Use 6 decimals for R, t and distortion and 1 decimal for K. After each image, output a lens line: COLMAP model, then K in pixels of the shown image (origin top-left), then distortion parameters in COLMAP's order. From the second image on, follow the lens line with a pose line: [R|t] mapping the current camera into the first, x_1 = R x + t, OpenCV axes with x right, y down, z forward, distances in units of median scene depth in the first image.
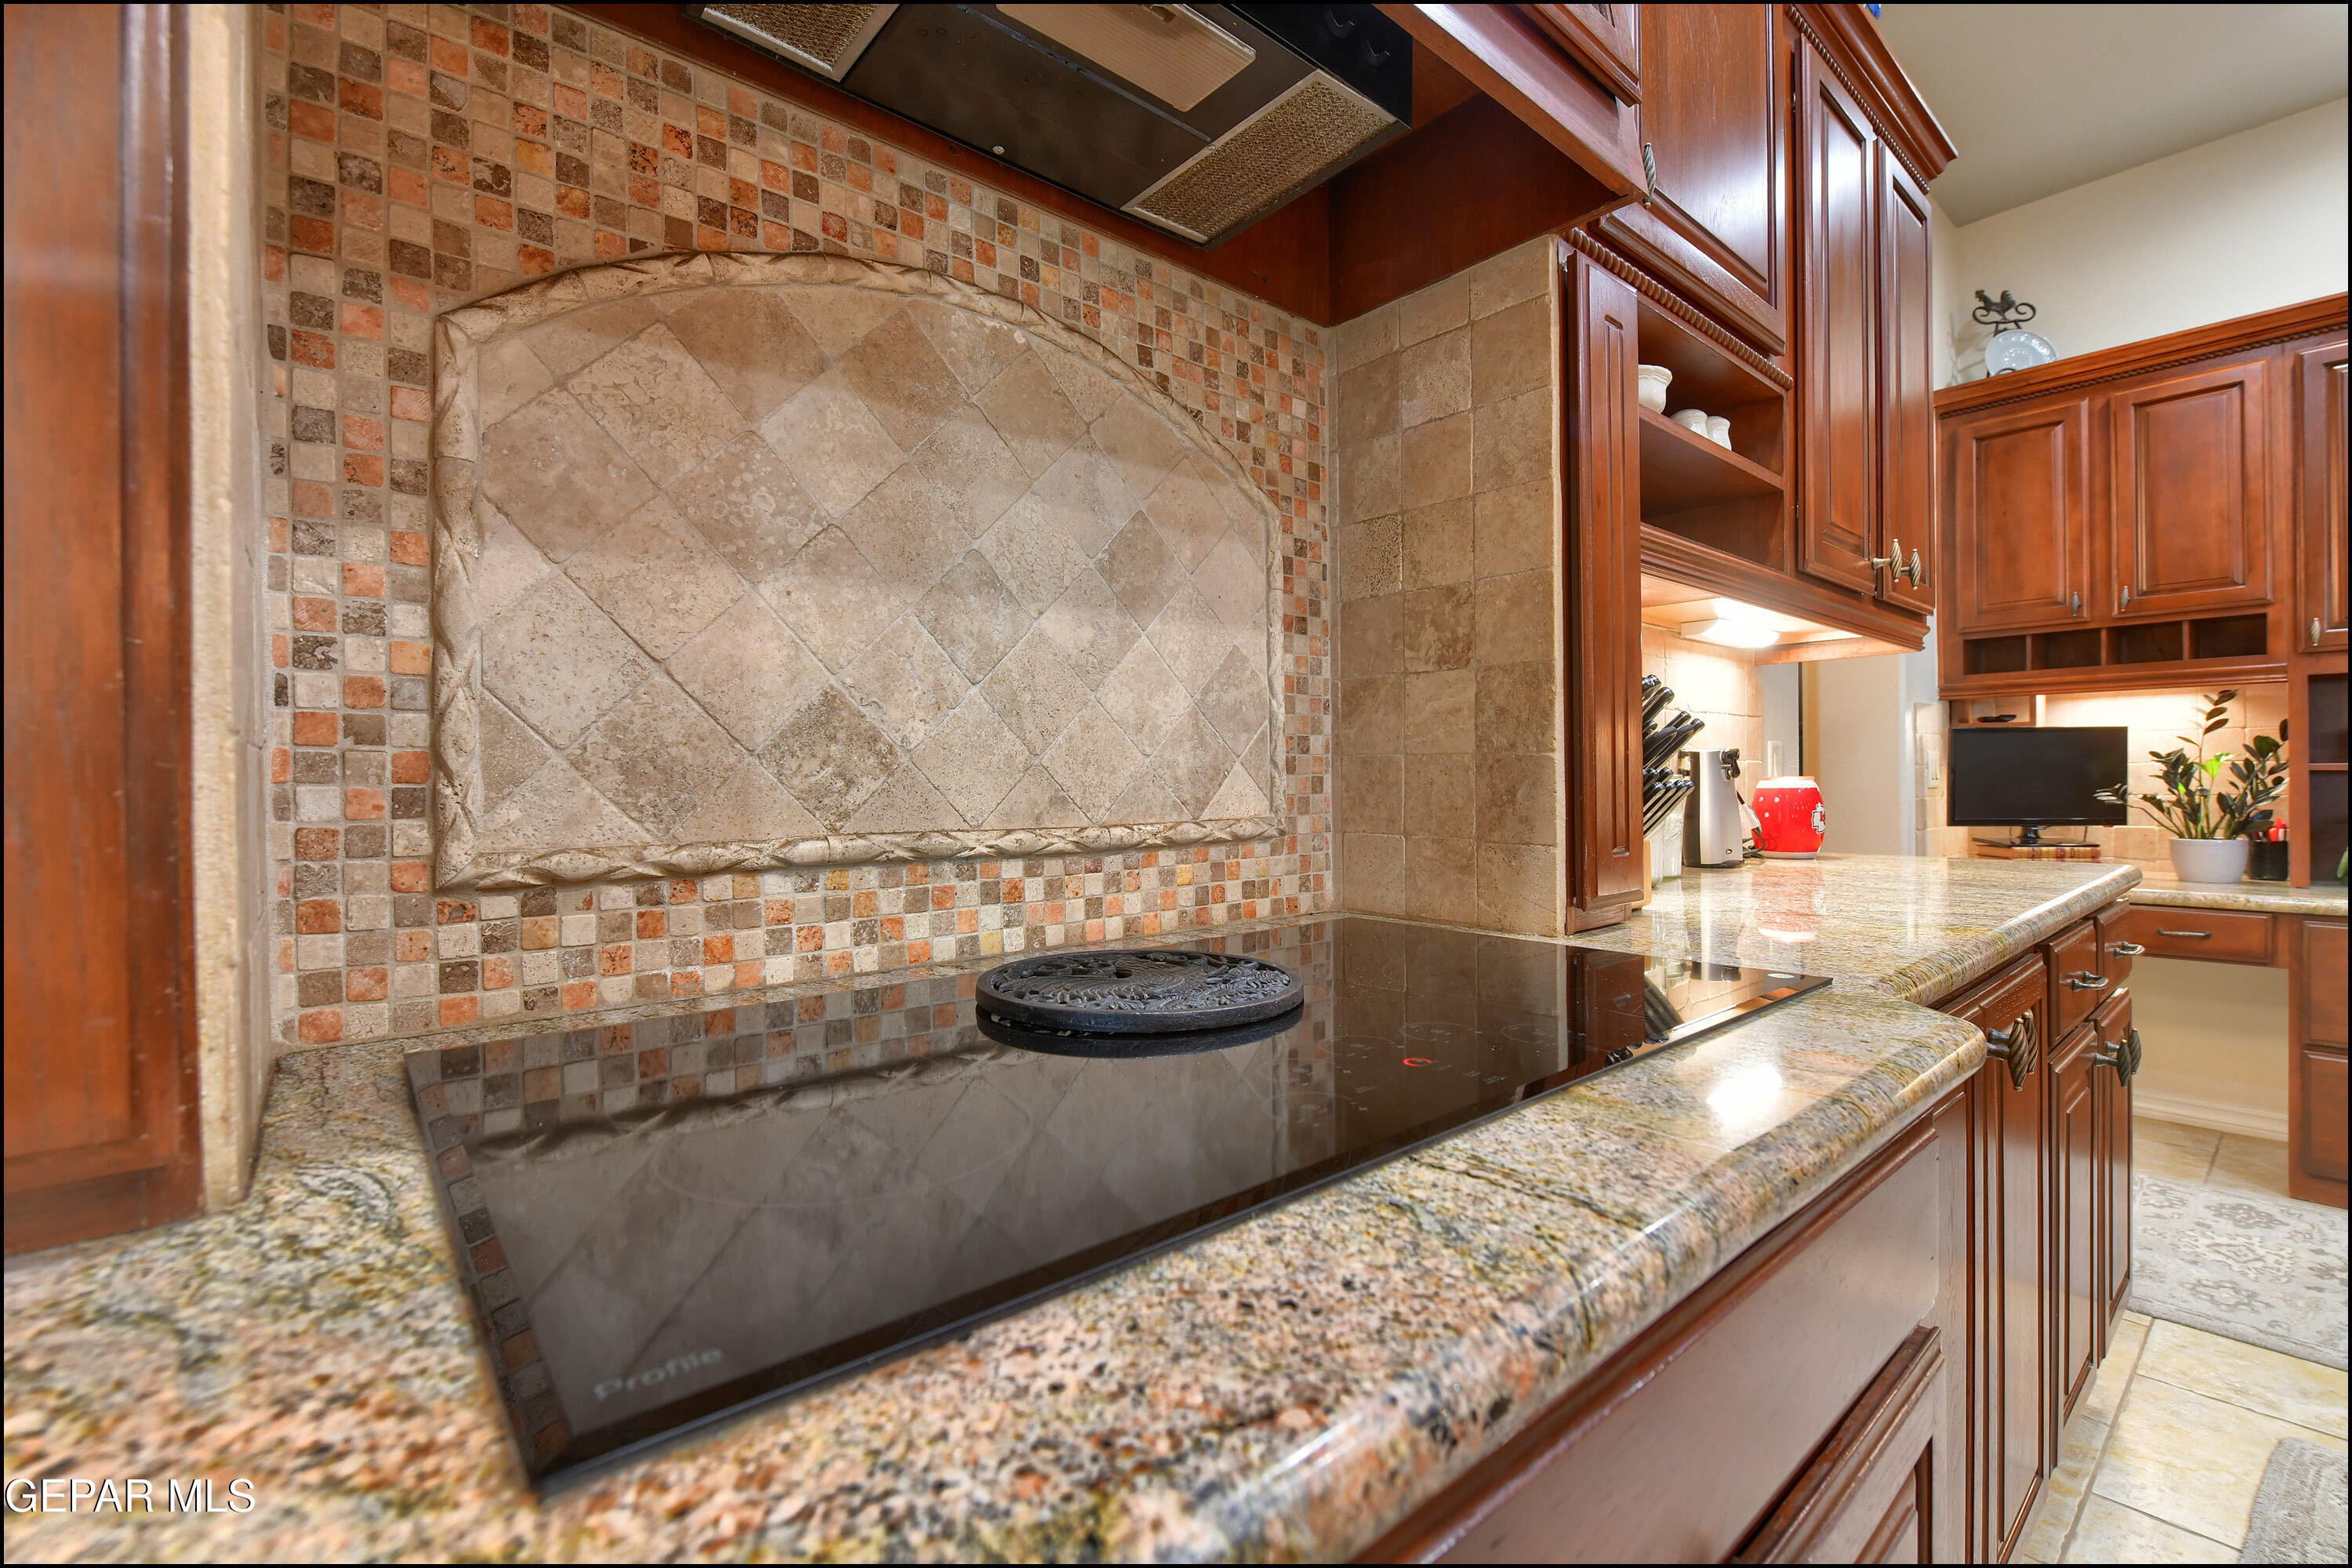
lens RADIAL K [[1054.1, 0, 1182.0], [0, 1054.1, 783.8], [0, 0, 1]] dist [-0.008625, -0.000088]
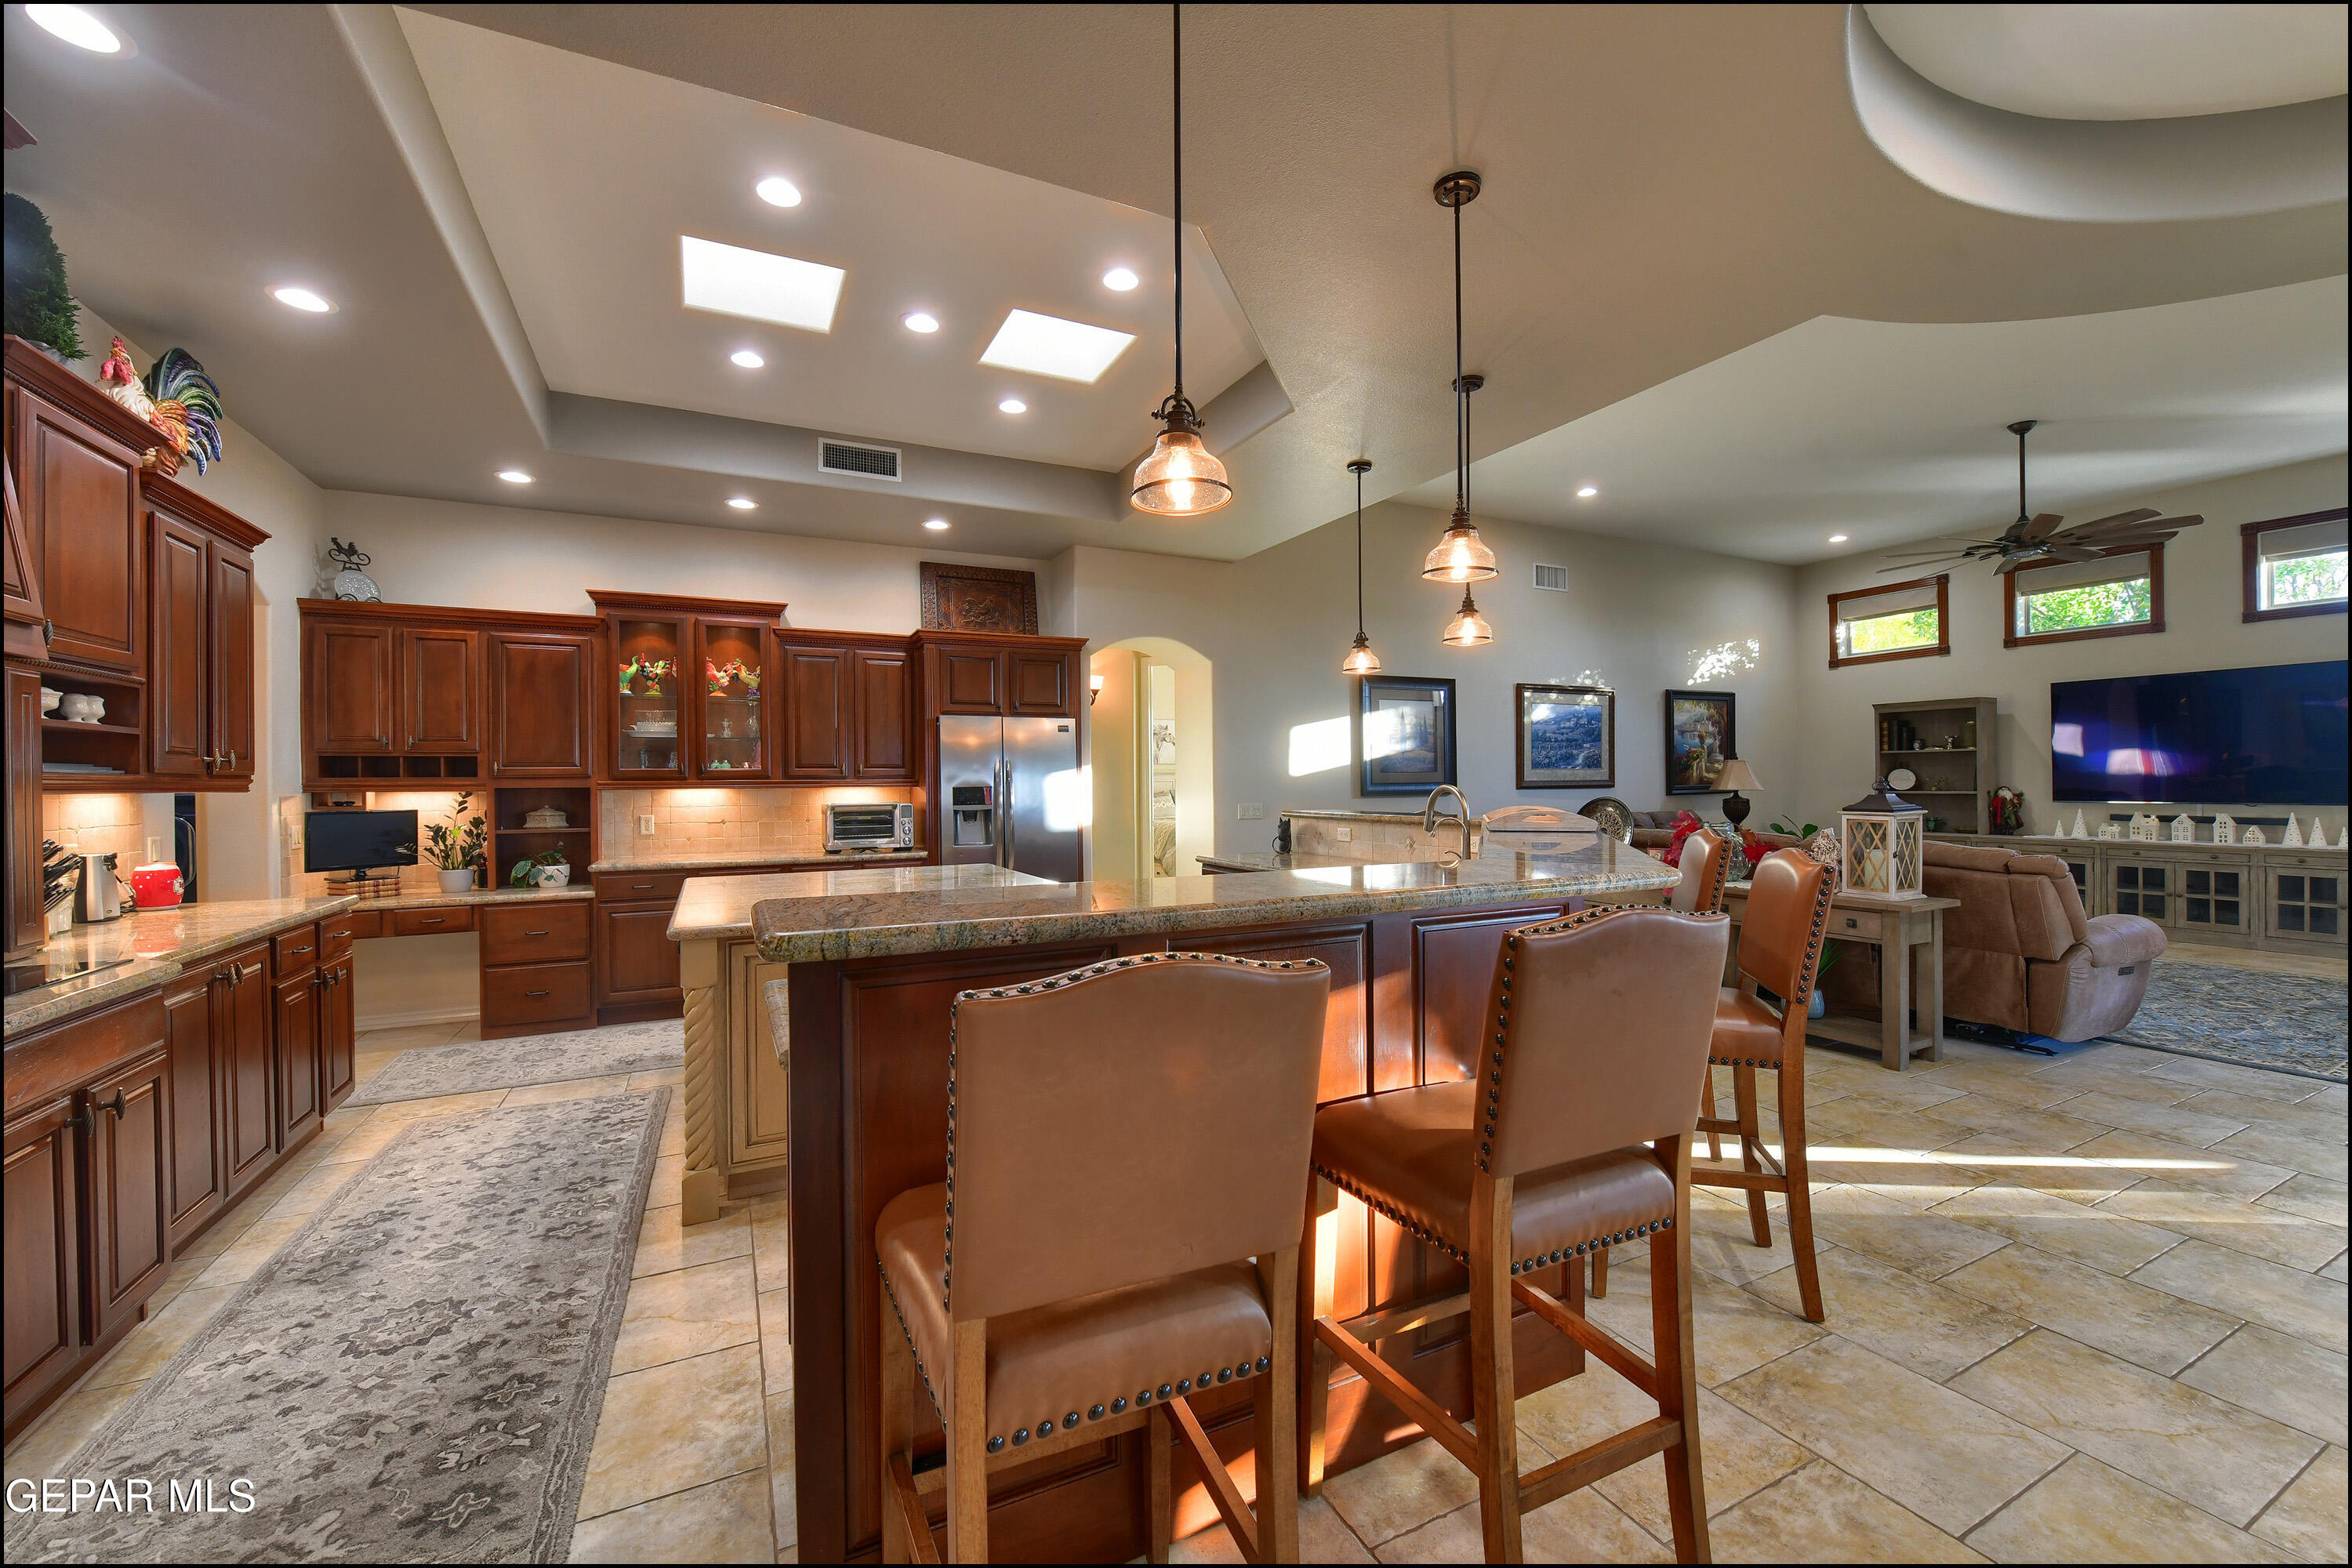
lens RADIAL K [[937.1, 0, 1182.9], [0, 937.1, 782.3], [0, 0, 1]] dist [-0.007971, -0.000570]
pose [[0.257598, 0.005063, 0.966239, -0.360751], [0.015362, 0.999838, -0.009335, -0.076552], [-0.966130, 0.017248, 0.257478, -0.794222]]
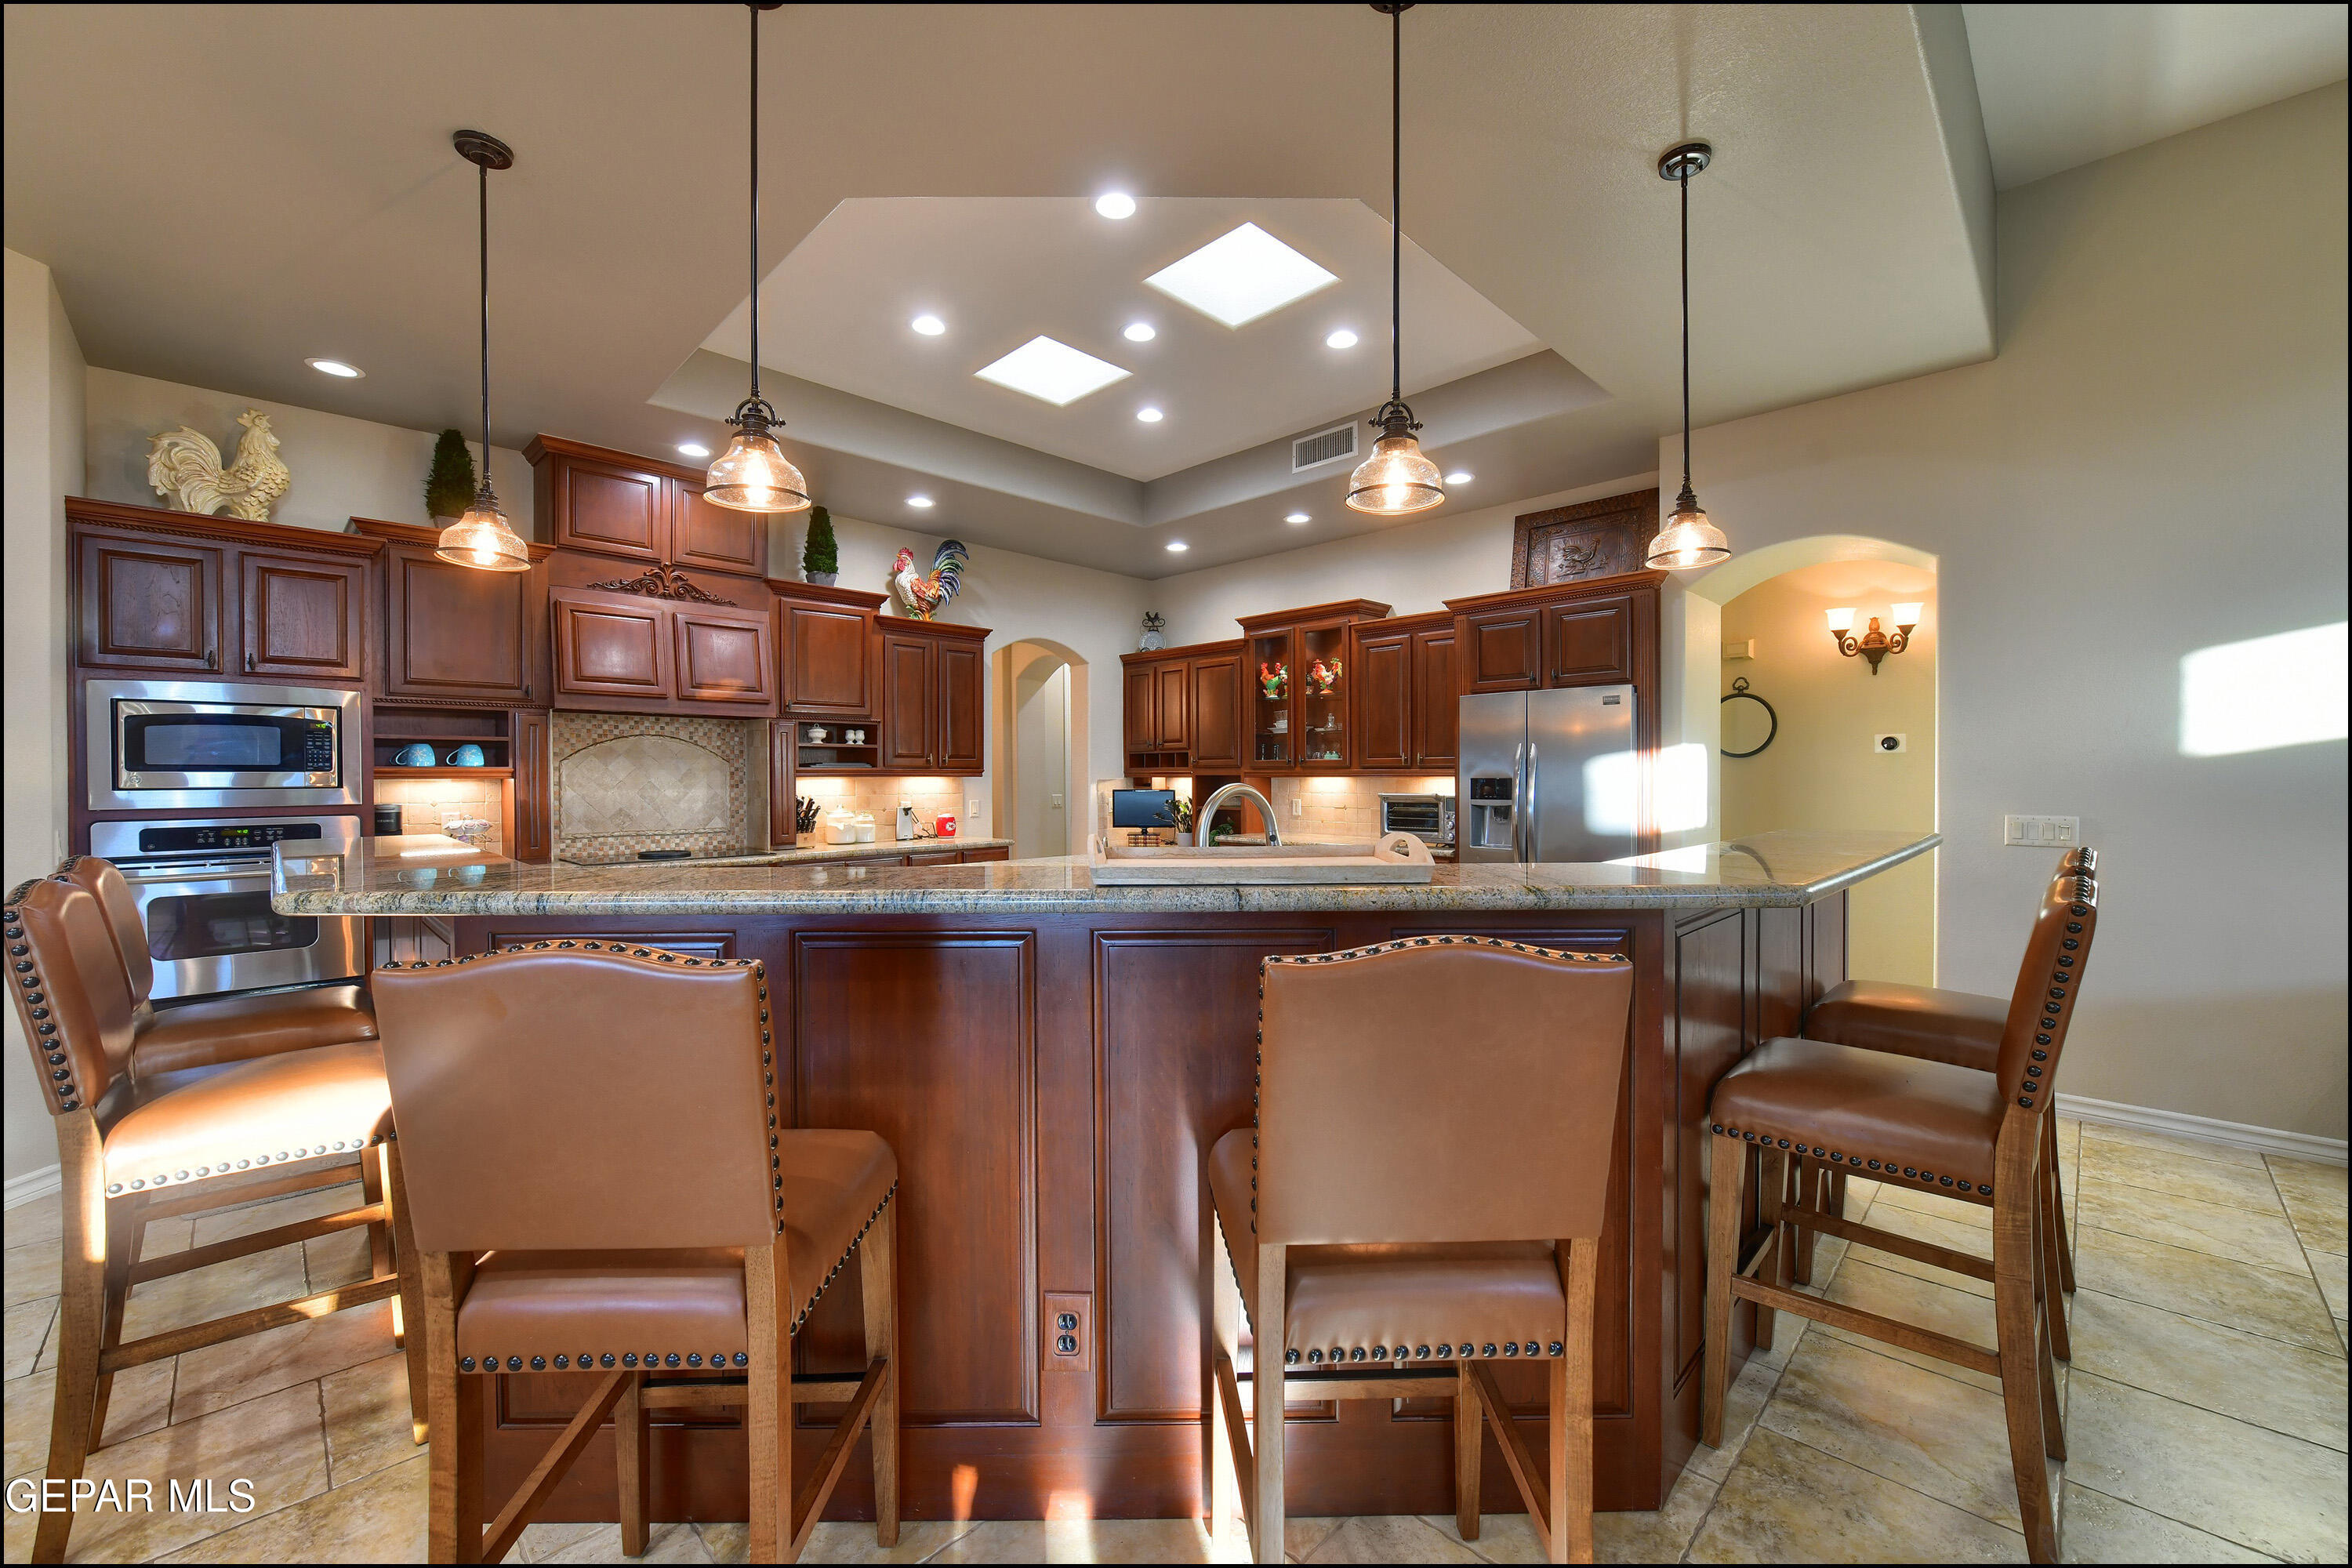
lens RADIAL K [[937.1, 0, 1171.1], [0, 937.1, 791.7], [0, 0, 1]] dist [-0.007971, -0.000570]
pose [[0.998155, 0.003687, 0.060602, 0.836547], [-0.004101, 0.999969, 0.006716, -0.075984], [-0.060576, -0.006953, 0.998139, -1.526930]]
